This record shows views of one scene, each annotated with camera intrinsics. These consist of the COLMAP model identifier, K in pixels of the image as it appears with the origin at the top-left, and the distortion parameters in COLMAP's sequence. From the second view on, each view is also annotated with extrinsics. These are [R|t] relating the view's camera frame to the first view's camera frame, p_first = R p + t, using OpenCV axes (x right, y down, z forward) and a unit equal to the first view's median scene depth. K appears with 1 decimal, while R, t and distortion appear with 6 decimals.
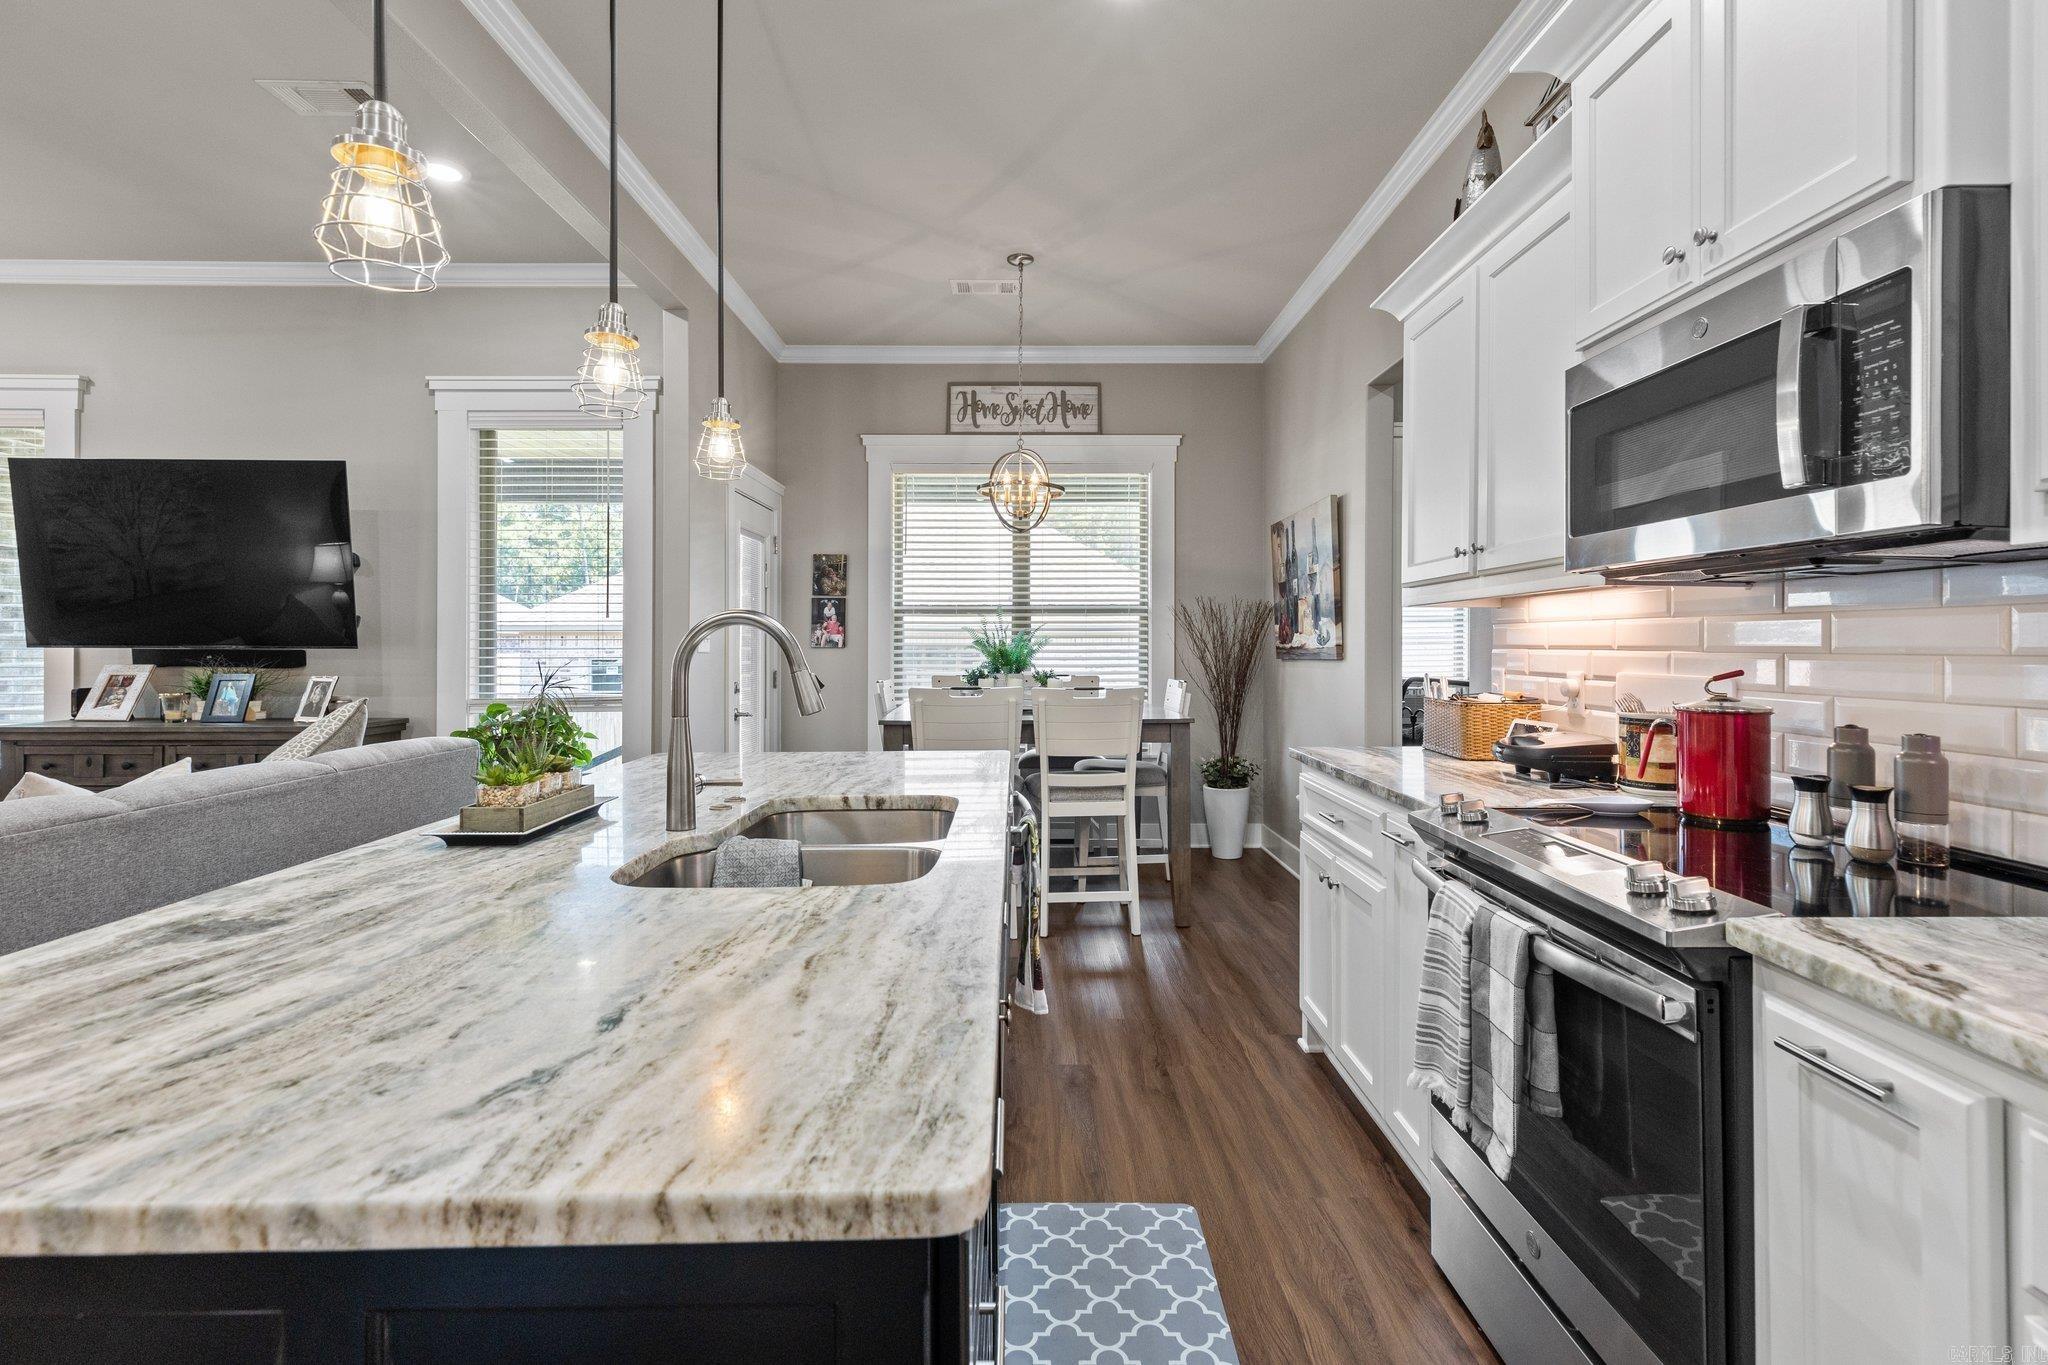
lens RADIAL K [[926.5, 0, 1028.9], [0, 926.5, 660.1], [0, 0, 1]] dist [0.005894, -0.000485]
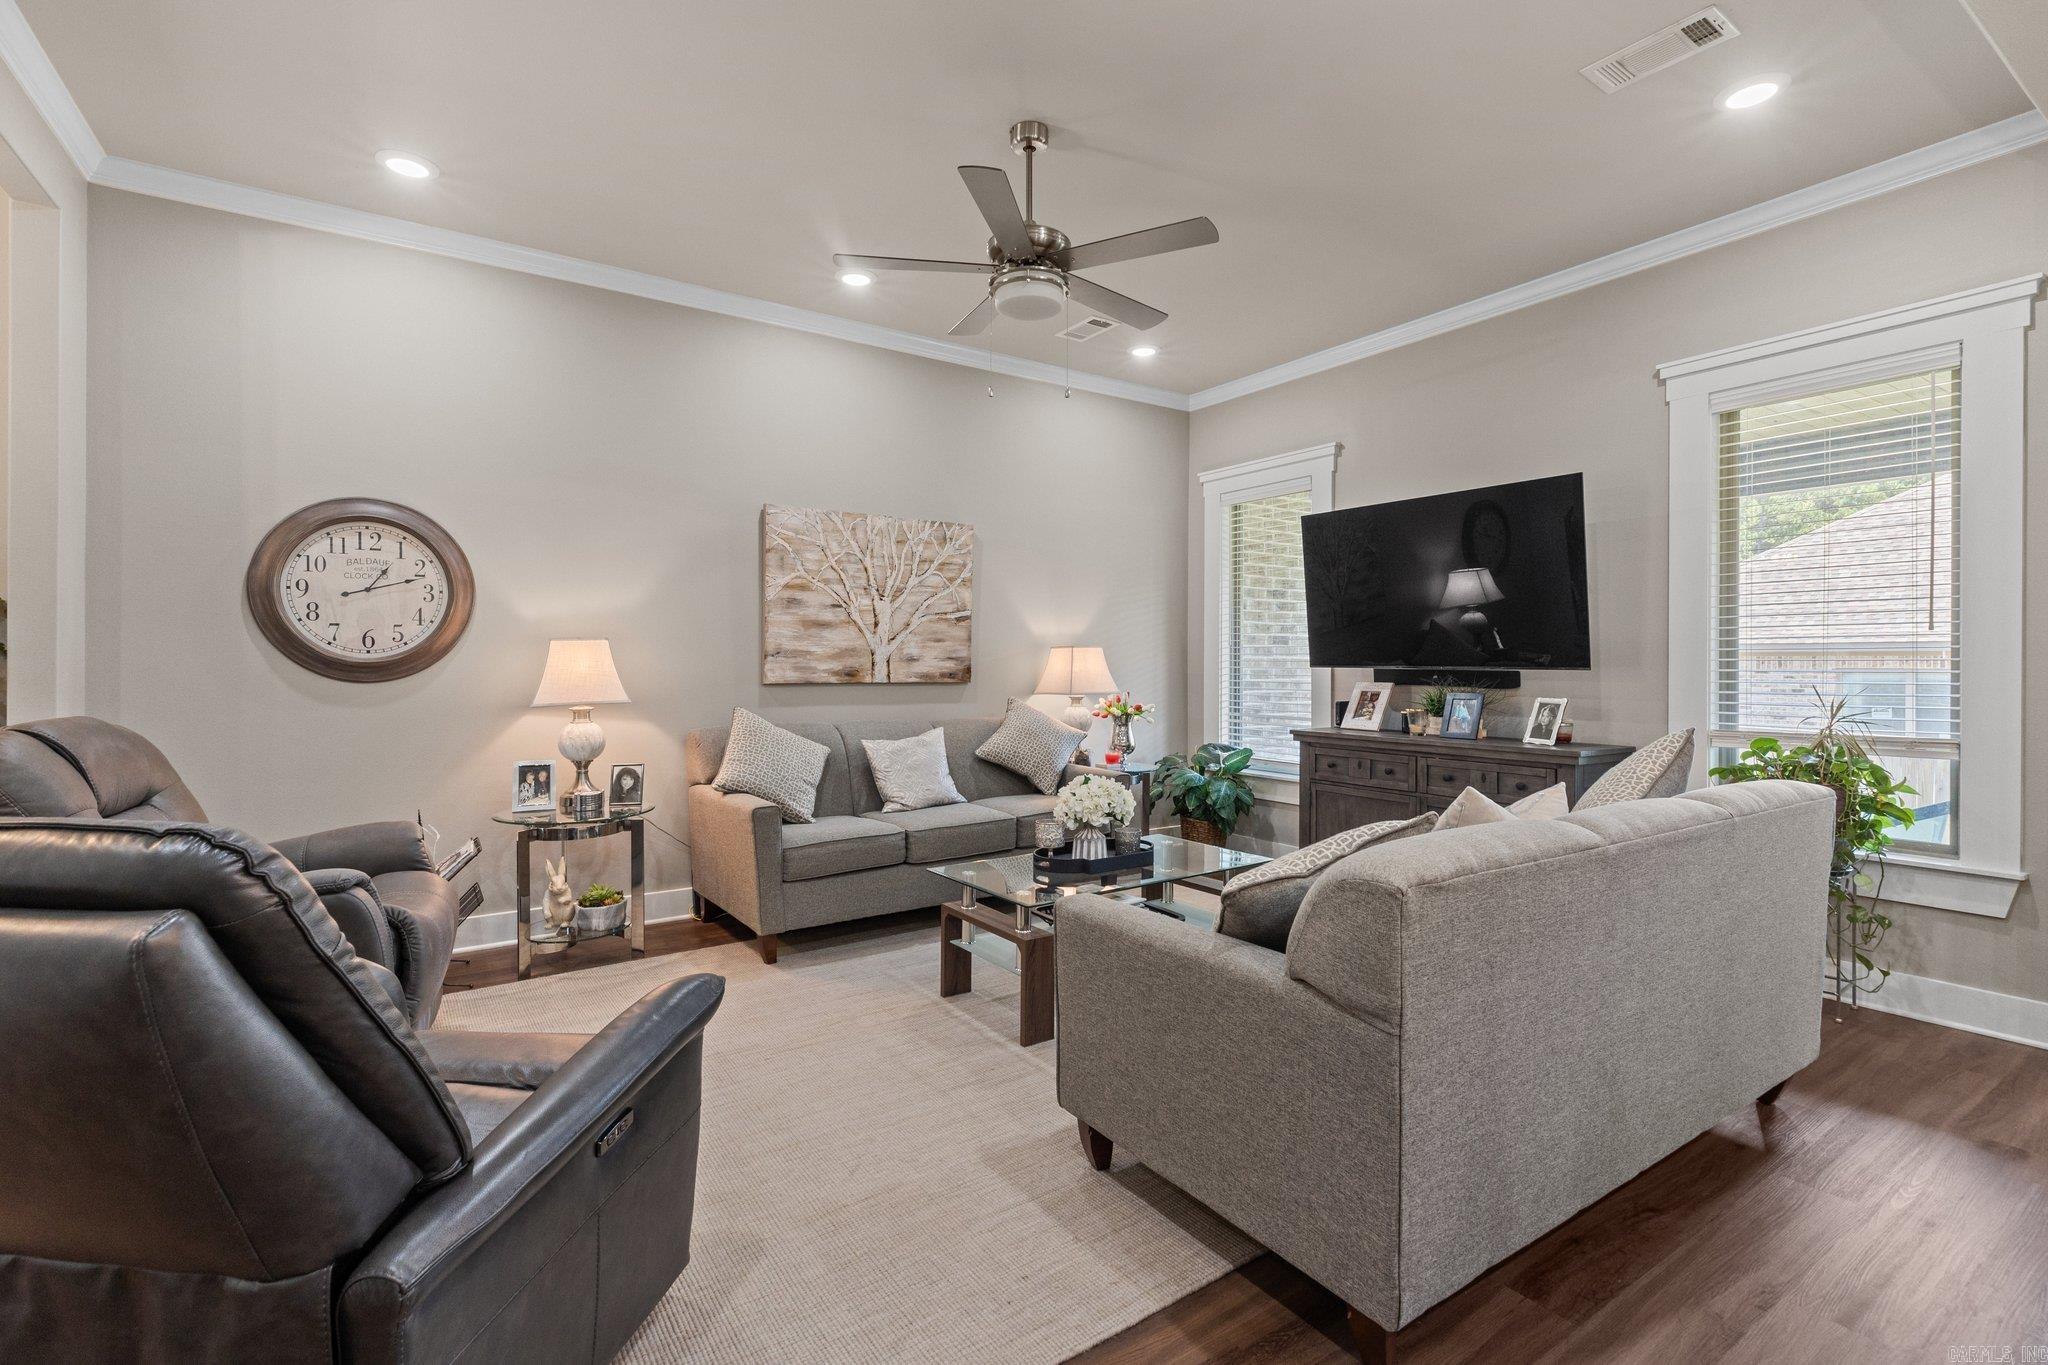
lens RADIAL K [[926.5, 0, 1023.9], [0, 926.5, 664.2], [0, 0, 1]] dist [0.005894, -0.000485]
pose [[0.552125, 0.002066, -0.833759, -0.226421], [-0.017740, 0.999800, -0.009270, 0.000660], [0.833573, 0.019909, 0.552051, 0.002042]]
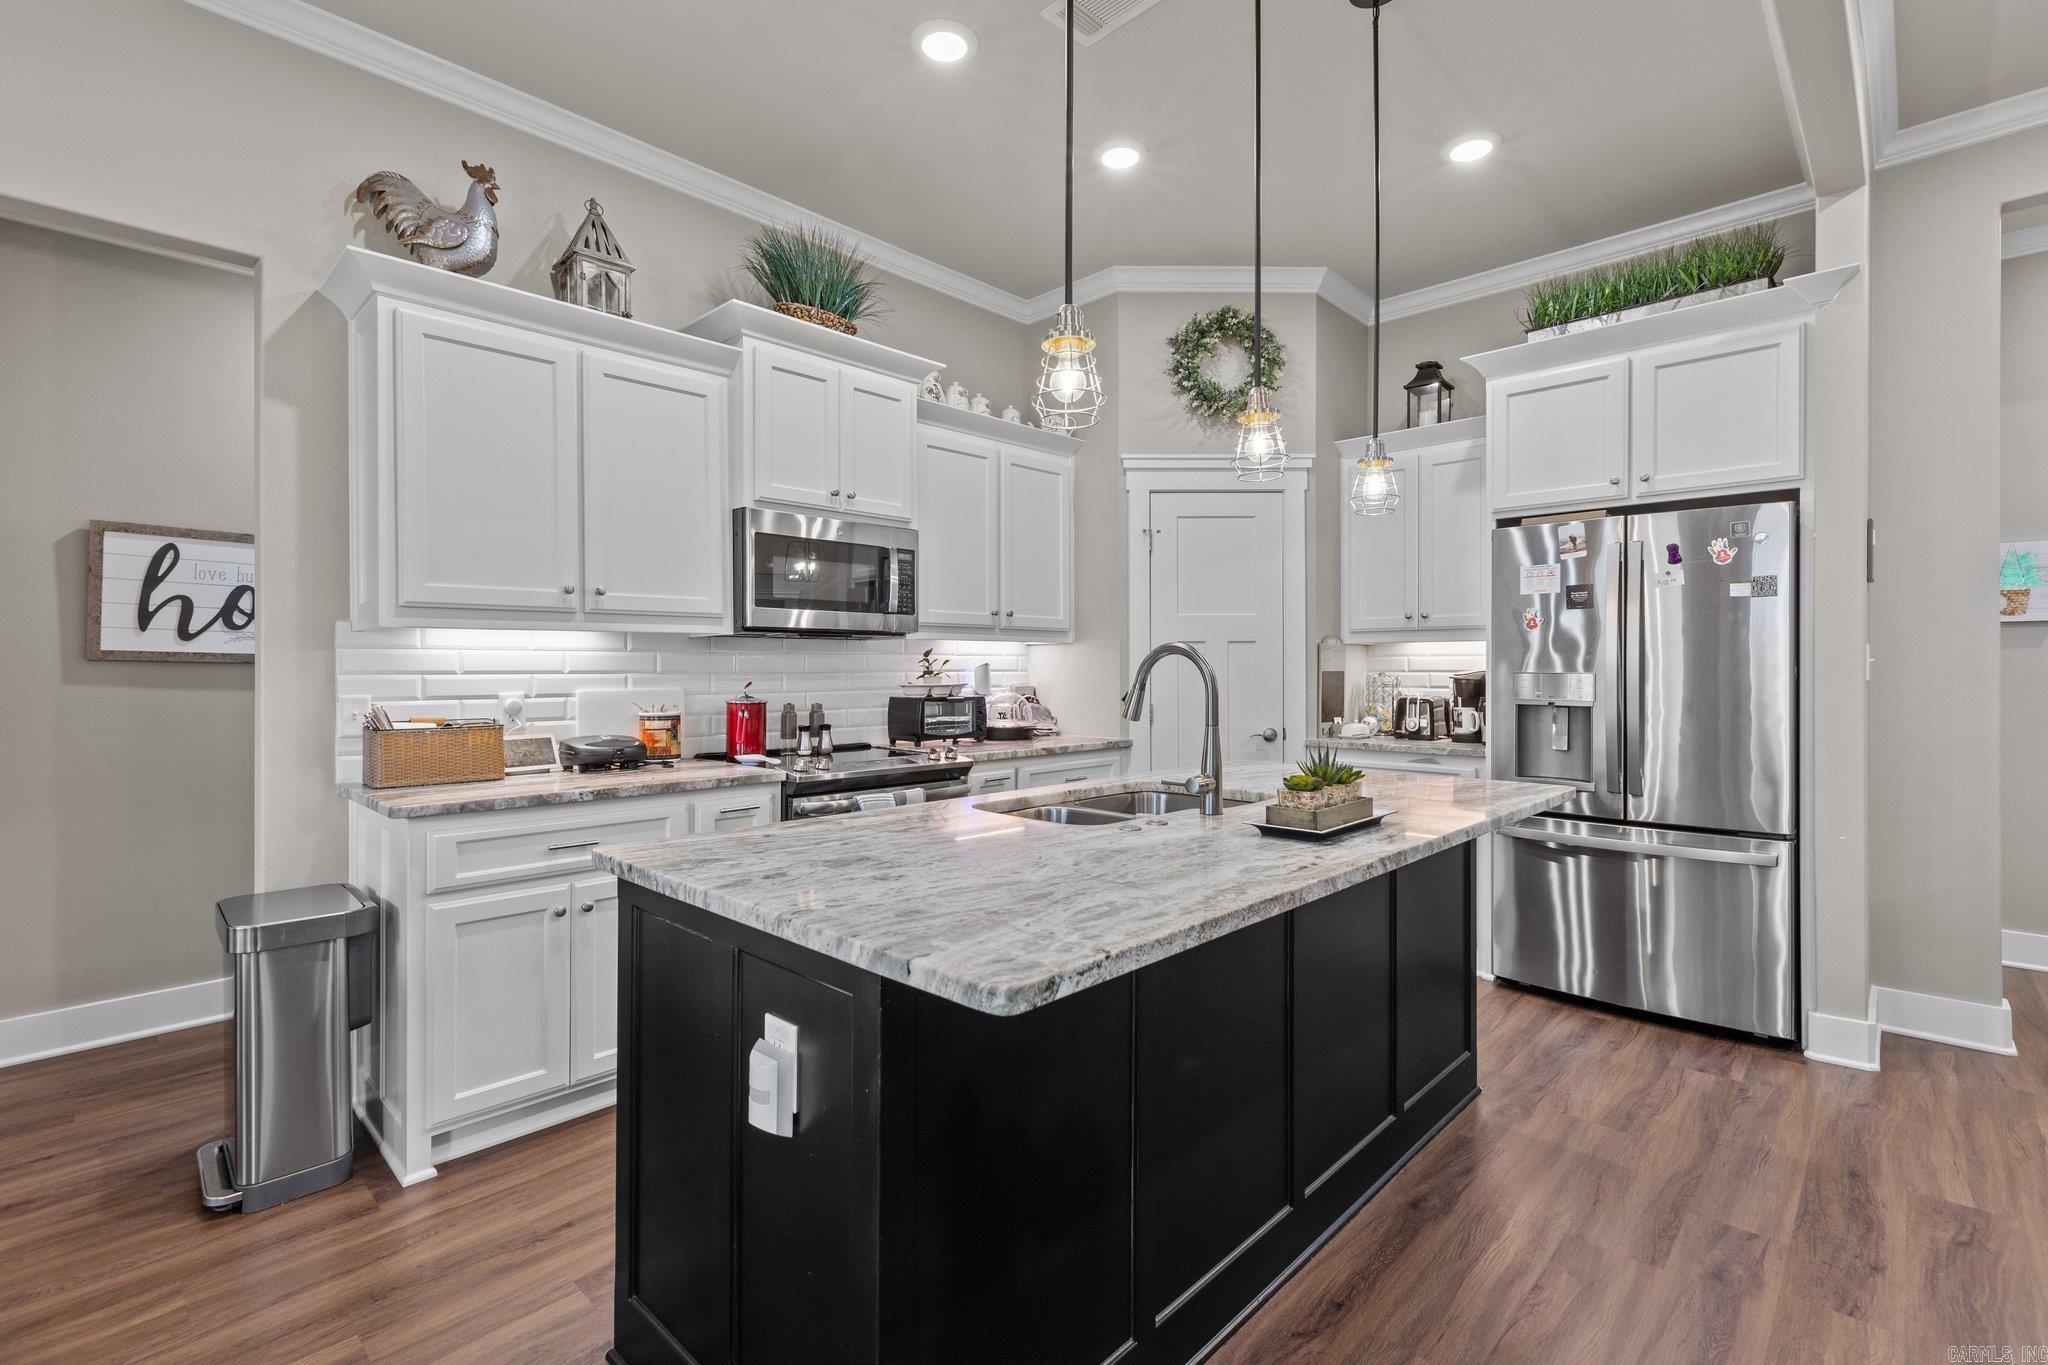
lens RADIAL K [[926.5, 0, 1020.9], [0, 926.5, 671.2], [0, 0, 1]] dist [0.005894, -0.000485]
pose [[-0.709524, -0.001691, 0.704679, -0.378437], [0.014204, 0.999760, 0.016700, -0.013386], [-0.704538, 0.021858, -0.709330, 0.733092]]
